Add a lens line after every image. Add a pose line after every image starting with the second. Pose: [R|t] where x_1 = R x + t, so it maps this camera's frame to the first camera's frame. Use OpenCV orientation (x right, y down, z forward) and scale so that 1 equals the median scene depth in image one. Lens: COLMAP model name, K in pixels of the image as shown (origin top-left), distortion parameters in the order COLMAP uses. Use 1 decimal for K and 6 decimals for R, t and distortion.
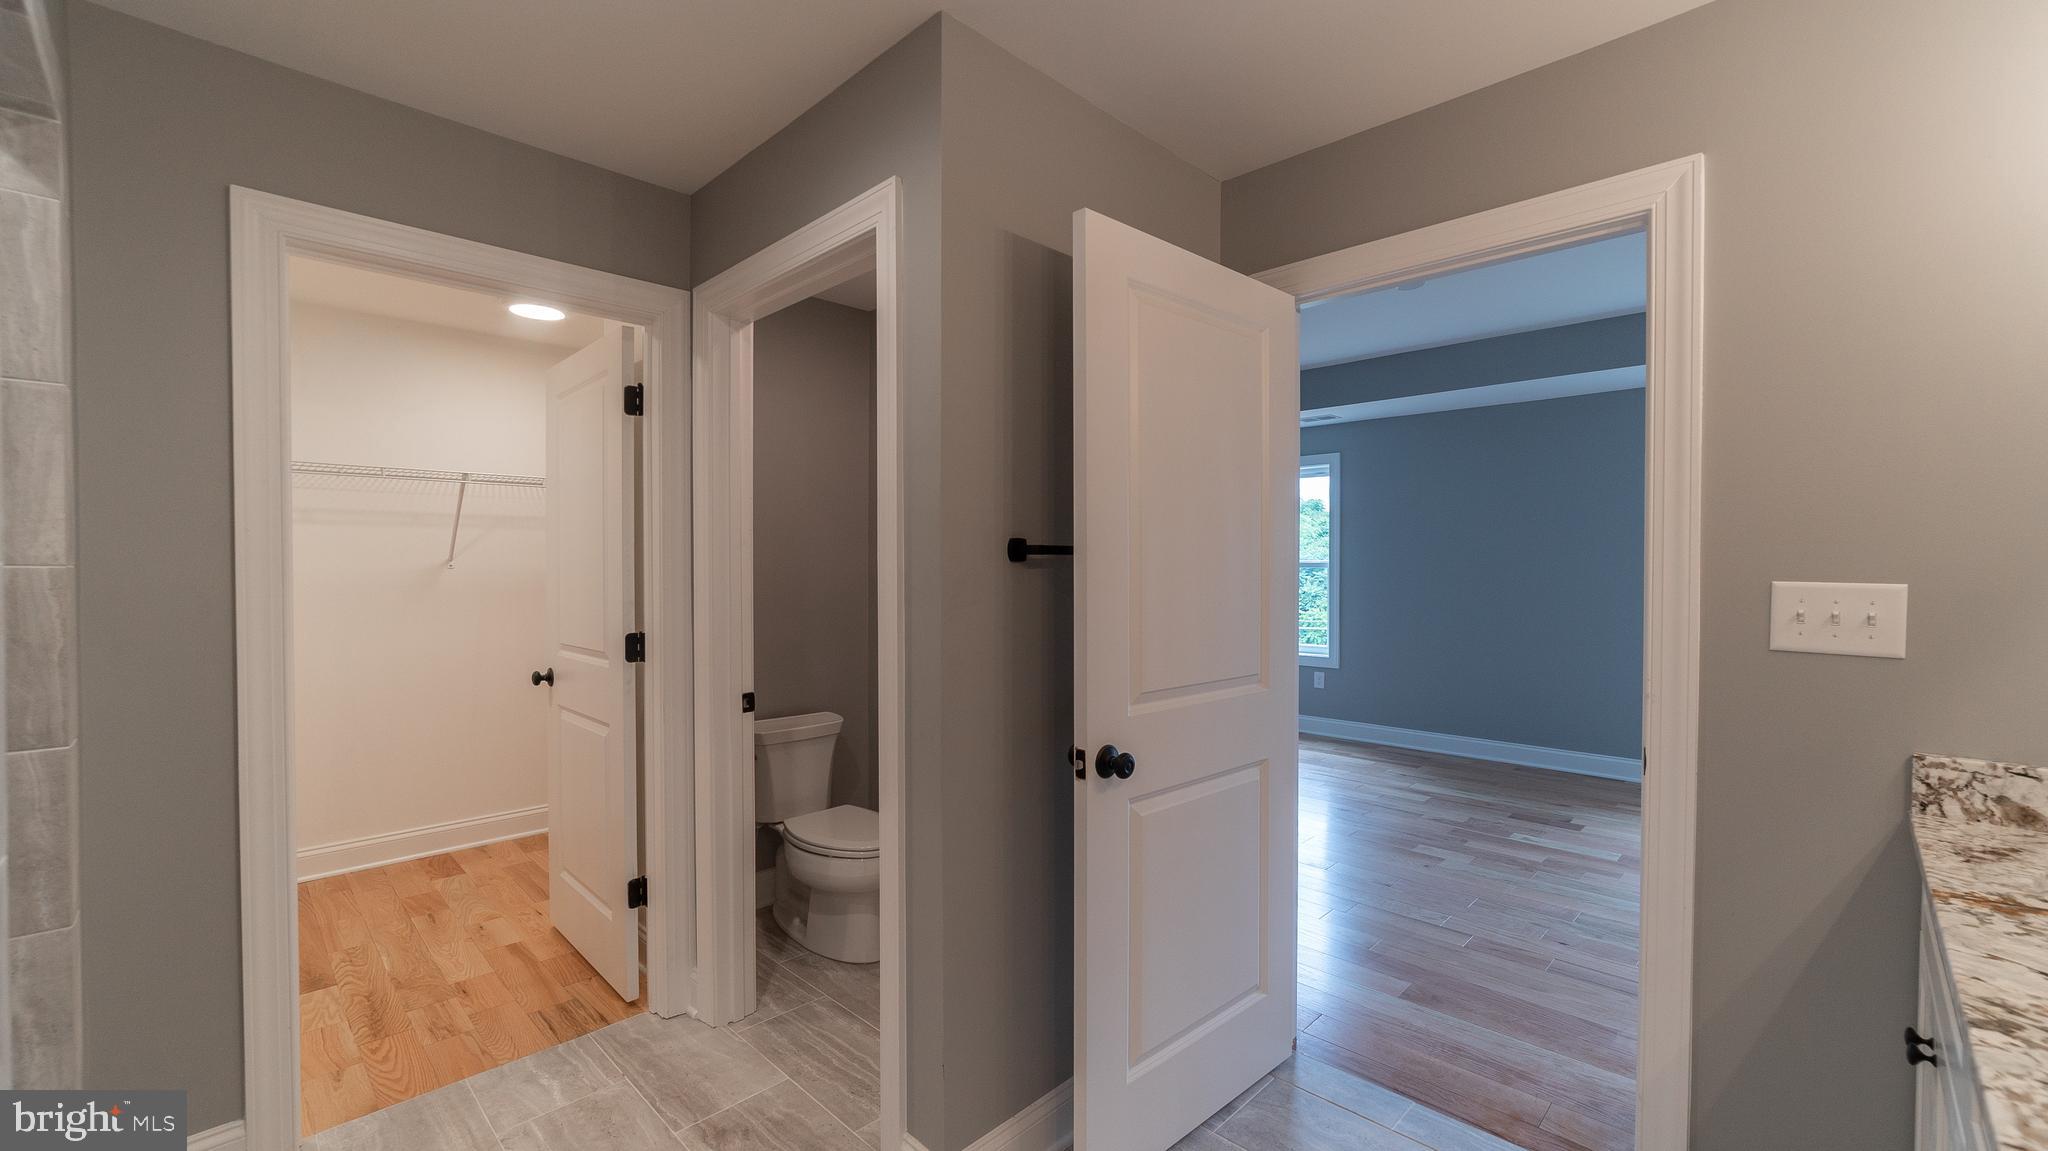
lens RADIAL K [[818.0, 0, 1009.3], [0, 818.0, 575.8], [0, 0, 1]] dist [-0.011870, 0.003871]
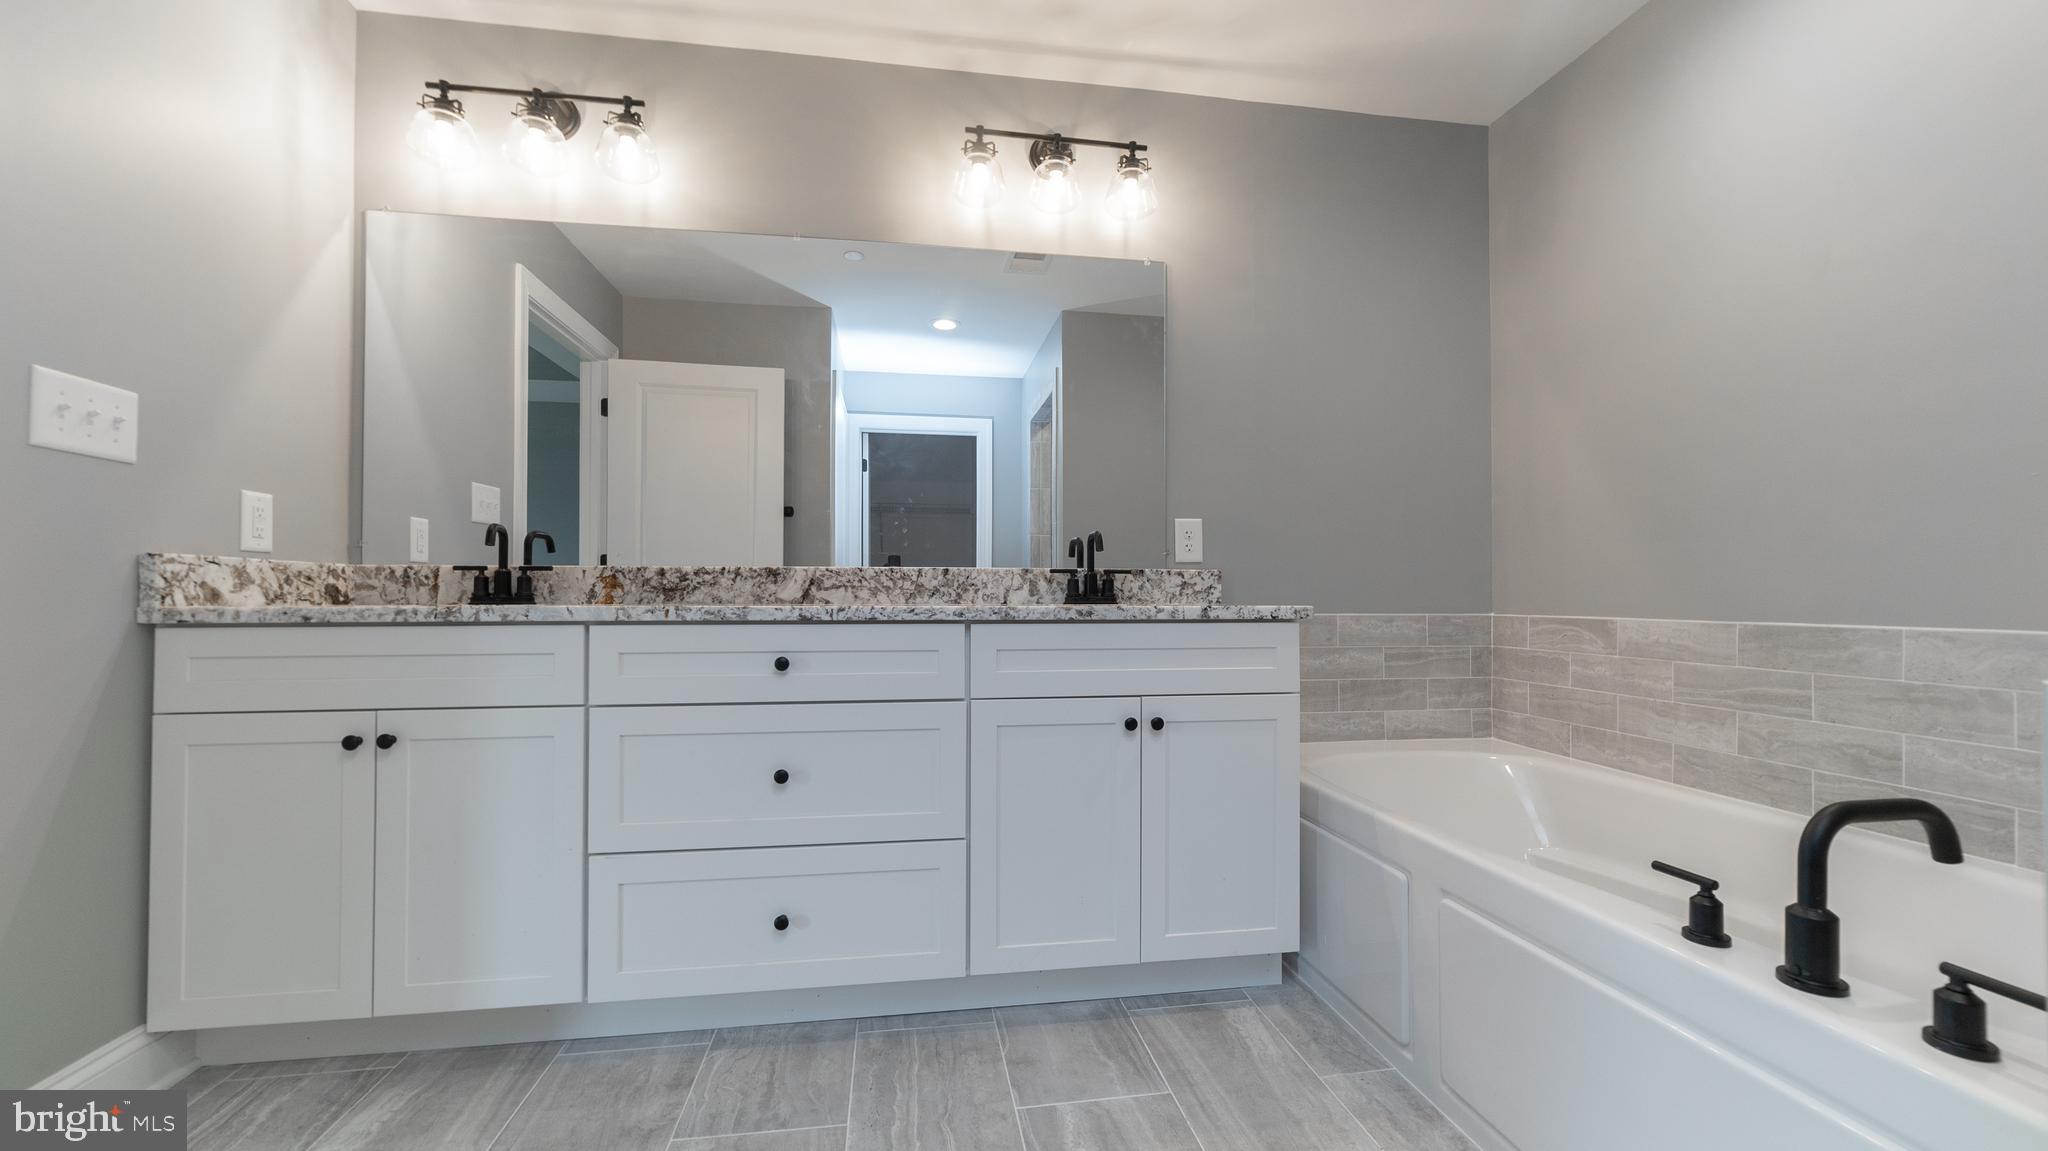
lens RADIAL K [[818.0, 0, 1035.1], [0, 818.0, 575.5], [0, 0, 1]] dist [-0.011870, 0.003871]
pose [[-0.813455, 0.013159, 0.581478, -0.438010], [0.000328, 0.999754, -0.022166, 0.266413], [-0.581627, -0.017841, -0.813260, 1.158357]]
